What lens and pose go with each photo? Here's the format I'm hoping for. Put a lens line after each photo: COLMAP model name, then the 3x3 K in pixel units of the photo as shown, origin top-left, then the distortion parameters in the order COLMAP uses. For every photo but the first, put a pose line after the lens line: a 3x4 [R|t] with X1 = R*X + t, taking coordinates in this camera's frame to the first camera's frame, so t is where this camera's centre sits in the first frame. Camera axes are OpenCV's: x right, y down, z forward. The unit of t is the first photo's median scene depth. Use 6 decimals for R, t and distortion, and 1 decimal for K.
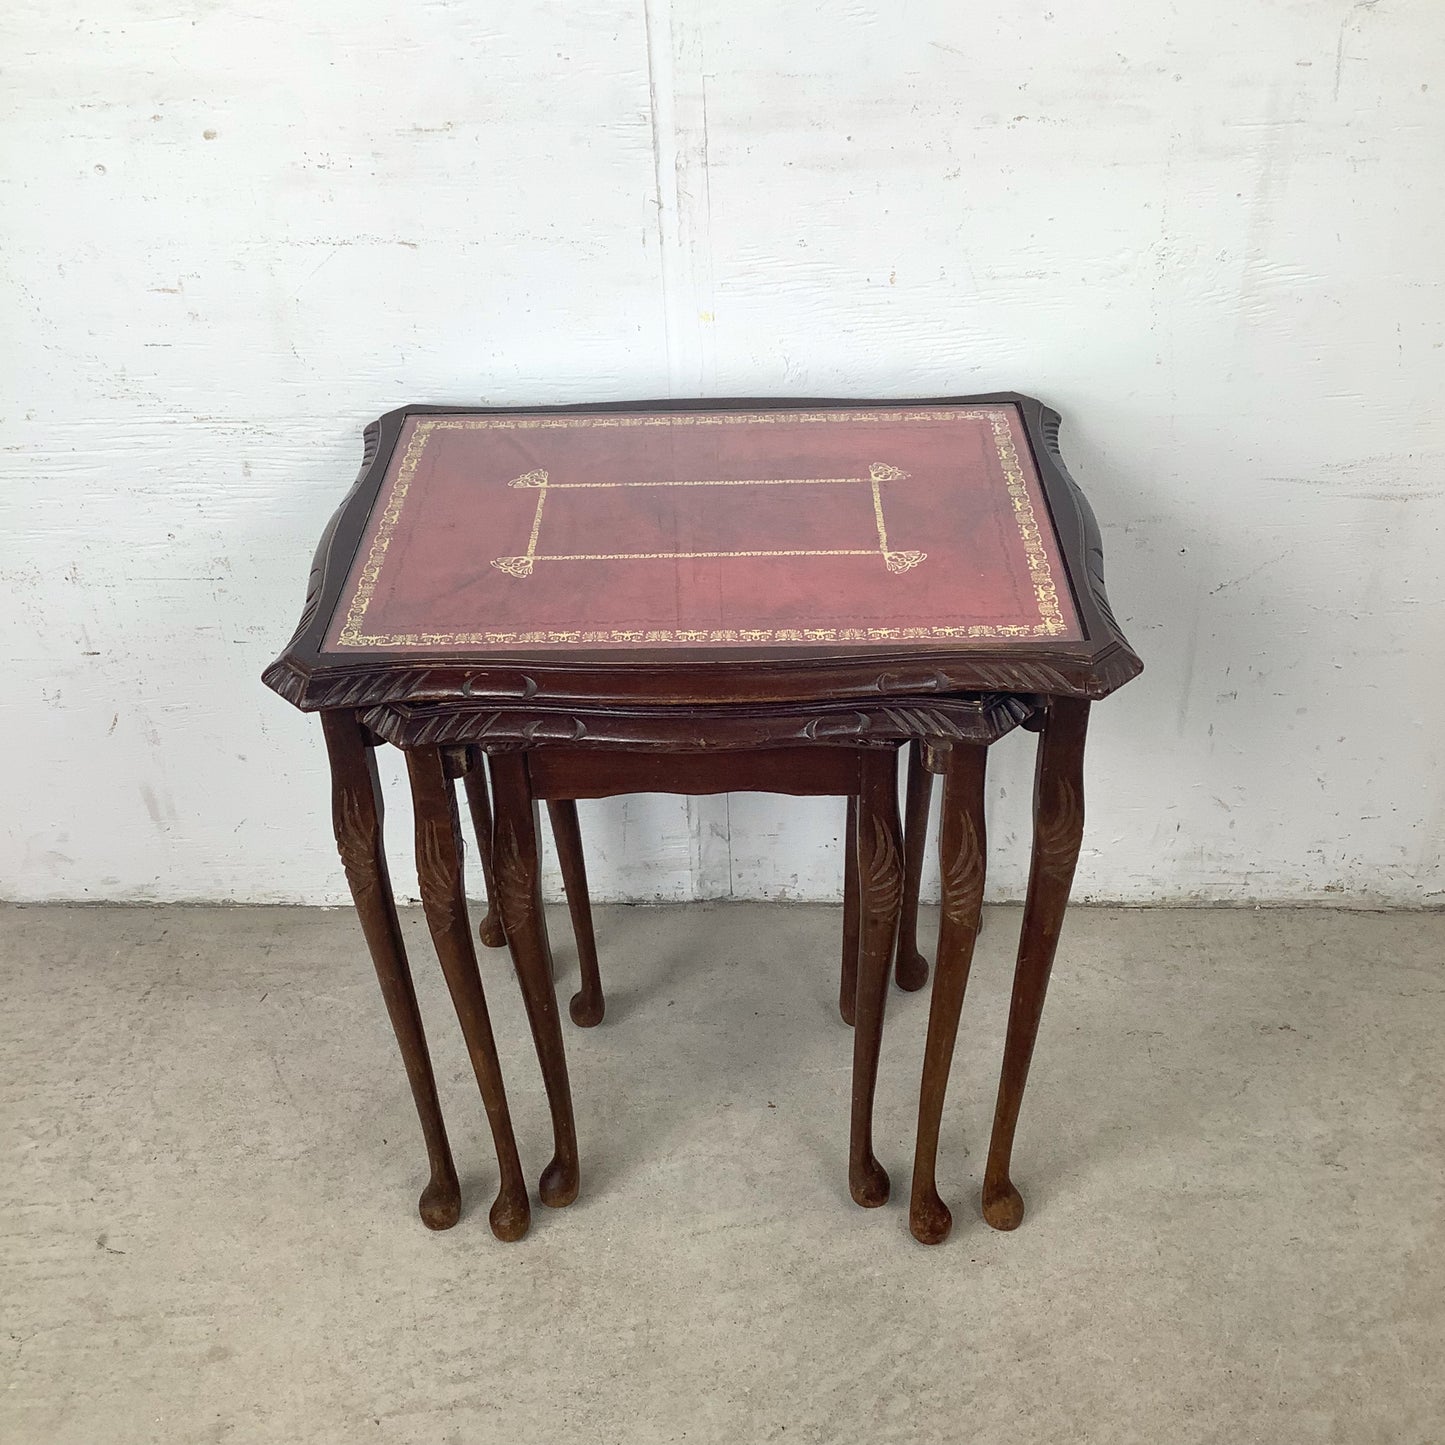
lens RADIAL K [[1744.1, 0, 720.5], [0, 1744.1, 715.0], [0, 0, 1]] dist [0.055690, 0.000000]
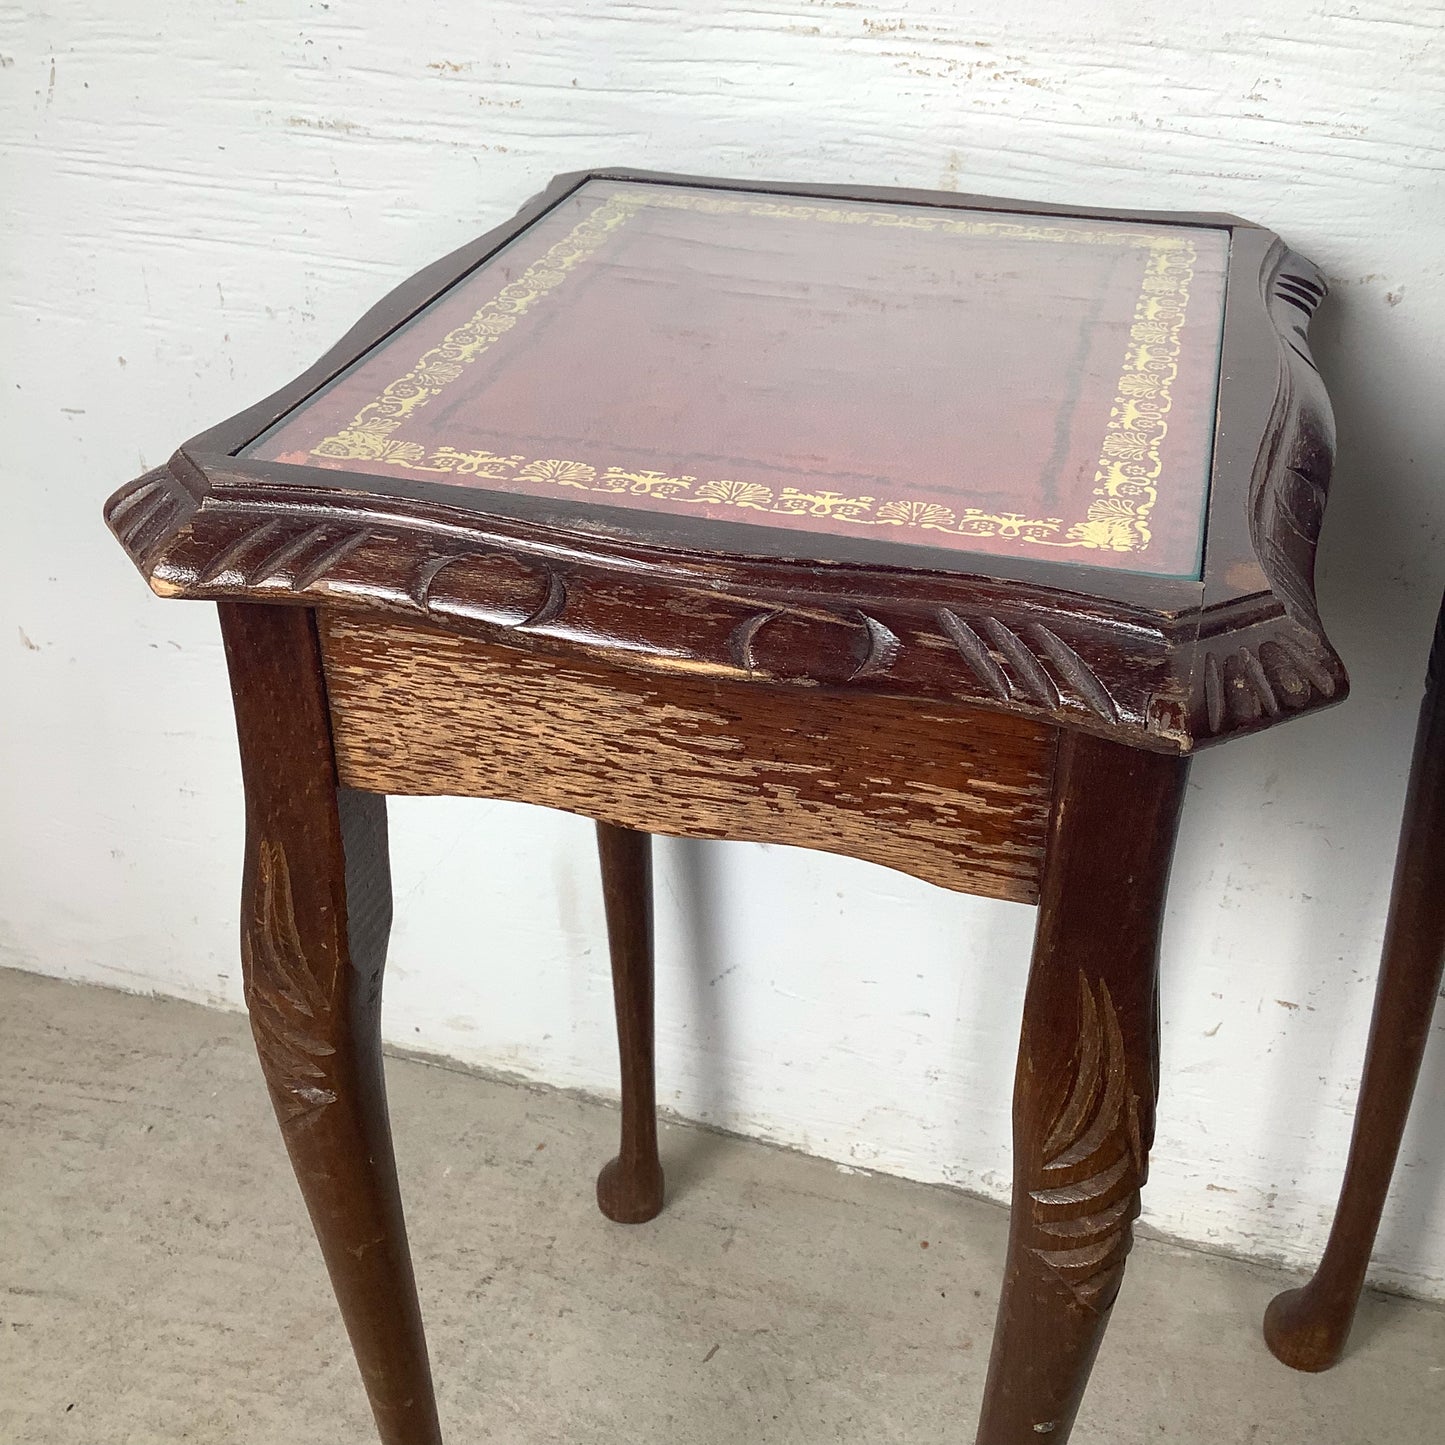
lens RADIAL K [[1744.1, 0, 725.2], [0, 1744.1, 705.5], [0, 0, 1]] dist [0.055690, 0.000000]
pose [[0.961351, 0.175283, -0.212322, -0.214850], [-0.188530, 0.981096, -0.043680, 0.011708], [0.200652, 0.082021, 0.976223, 0.602627]]
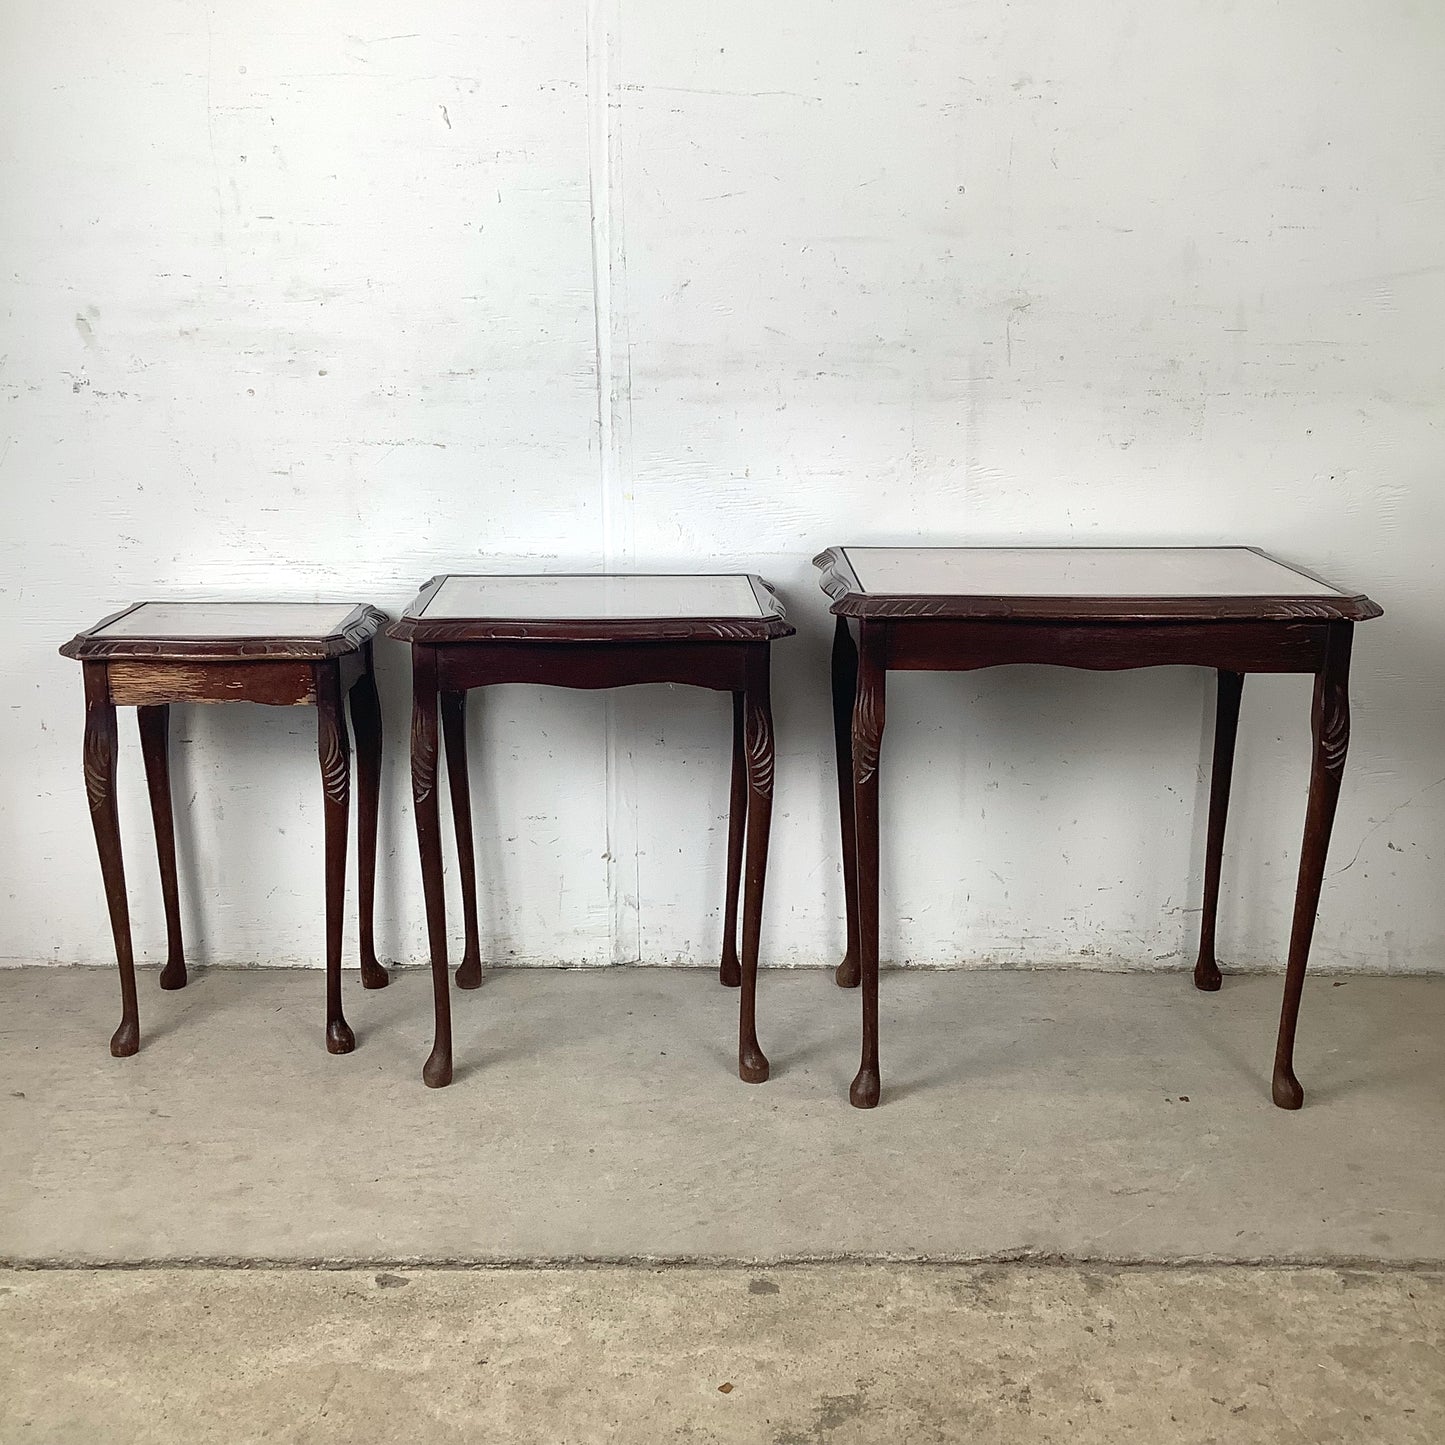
lens RADIAL K [[1744.1, 0, 724.0], [0, 1744.1, 717.2], [0, 0, 1]] dist [0.055690, 0.000000]
pose [[0.999399, 0.018382, 0.029380, 0.033643], [-0.006034, 0.927087, -0.374797, 0.513354], [-0.034128, 0.374395, 0.926641, -0.351867]]
